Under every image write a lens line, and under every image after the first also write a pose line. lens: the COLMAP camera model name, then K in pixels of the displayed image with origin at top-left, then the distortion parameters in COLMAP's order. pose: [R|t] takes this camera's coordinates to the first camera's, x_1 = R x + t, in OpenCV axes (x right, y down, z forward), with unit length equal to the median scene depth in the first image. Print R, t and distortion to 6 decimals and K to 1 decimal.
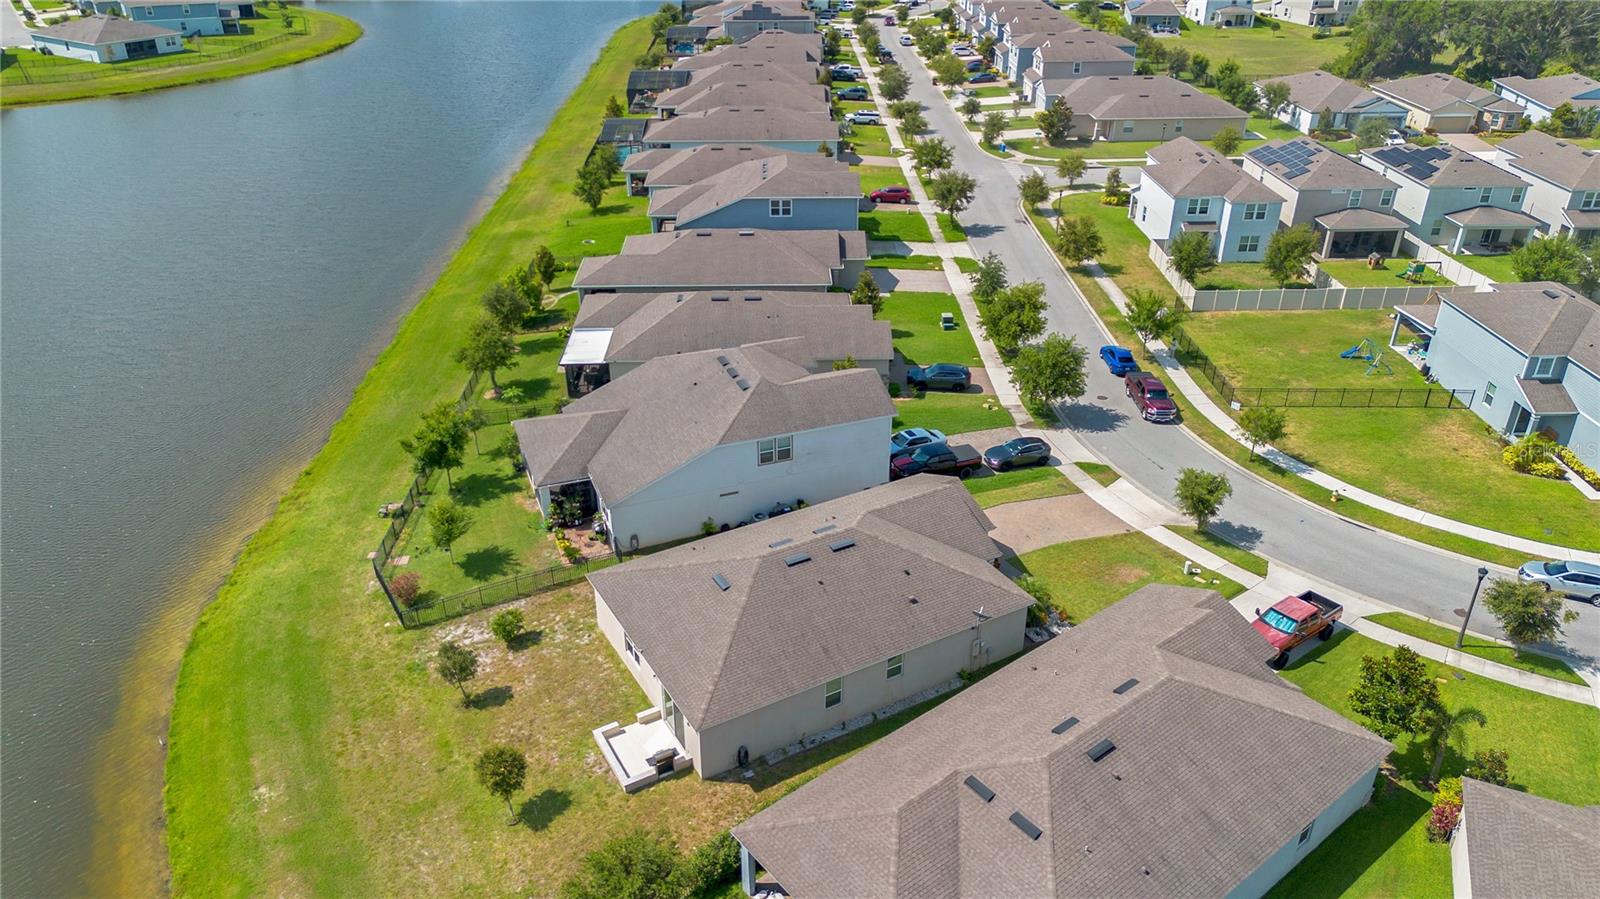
lens RADIAL K [[1129.1, 0, 804.2], [0, 1129.1, 446.0], [0, 0, 1]] dist [0.091457, -0.098333]
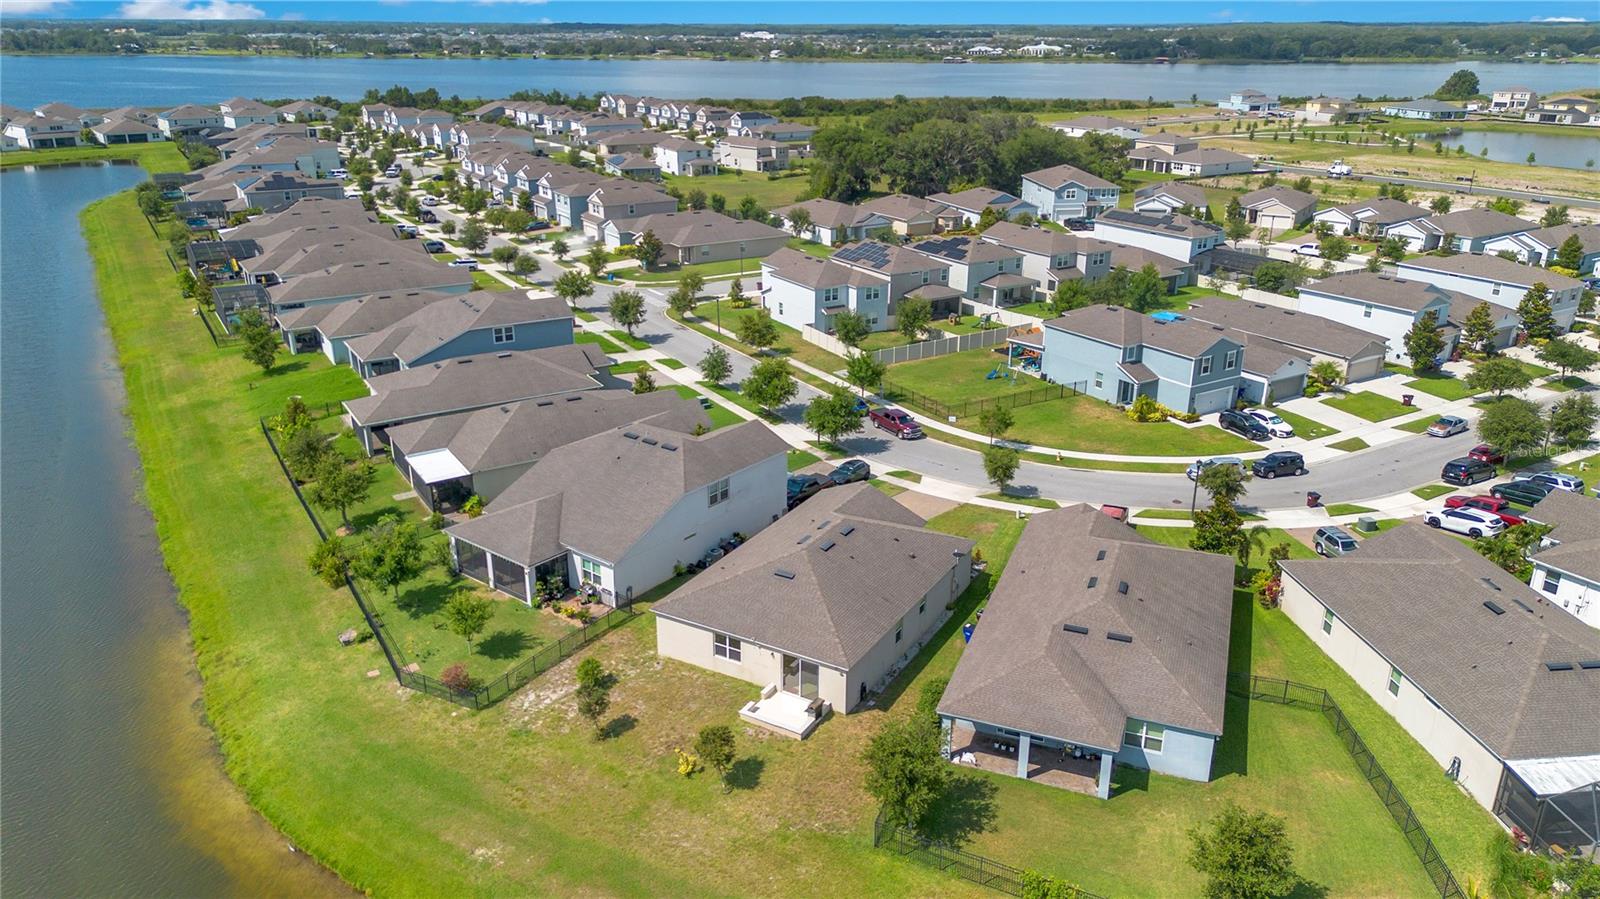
lens RADIAL K [[1129.3, 0, 800.0], [0, 1129.3, 449.5], [0, 0, 1]] dist [0.154929, -0.327859]
pose [[0.864355, -0.173779, 0.471901, -0.333145], [0.235142, 0.969155, -0.073802, 0.045064], [-0.444520, 0.174755, 0.878557, -0.062293]]
